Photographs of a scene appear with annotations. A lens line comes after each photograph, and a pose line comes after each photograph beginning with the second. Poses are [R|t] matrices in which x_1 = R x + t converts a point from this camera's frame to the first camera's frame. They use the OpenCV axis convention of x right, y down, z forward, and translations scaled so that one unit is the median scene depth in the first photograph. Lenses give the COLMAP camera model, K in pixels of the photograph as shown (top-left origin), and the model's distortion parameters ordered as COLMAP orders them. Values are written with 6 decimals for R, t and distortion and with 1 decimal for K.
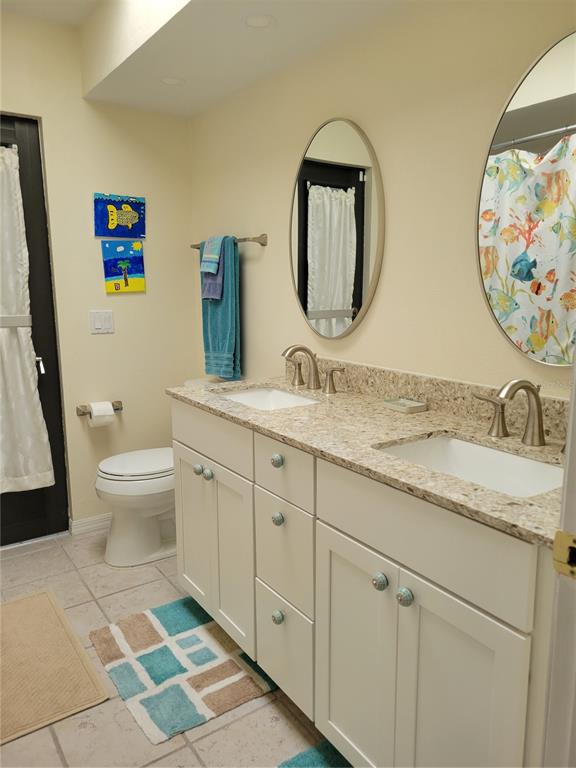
lens RADIAL K [[575.7, 0, 295.7], [0, 575.7, 396.4], [0, 0, 1]] dist [0.041485, -0.026677]
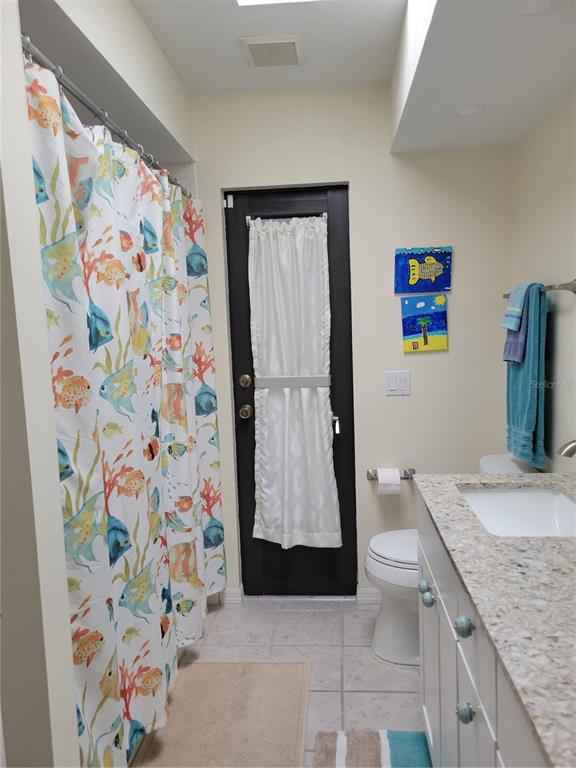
lens RADIAL K [[575.7, 0, 295.7], [0, 575.7, 396.4], [0, 0, 1]] dist [0.041485, -0.026677]
pose [[0.774268, 0.051485, -0.630760, 0.129942], [-0.089954, 0.995519, -0.029162, -0.067604], [0.626432, 0.079319, 0.775430, 0.183447]]
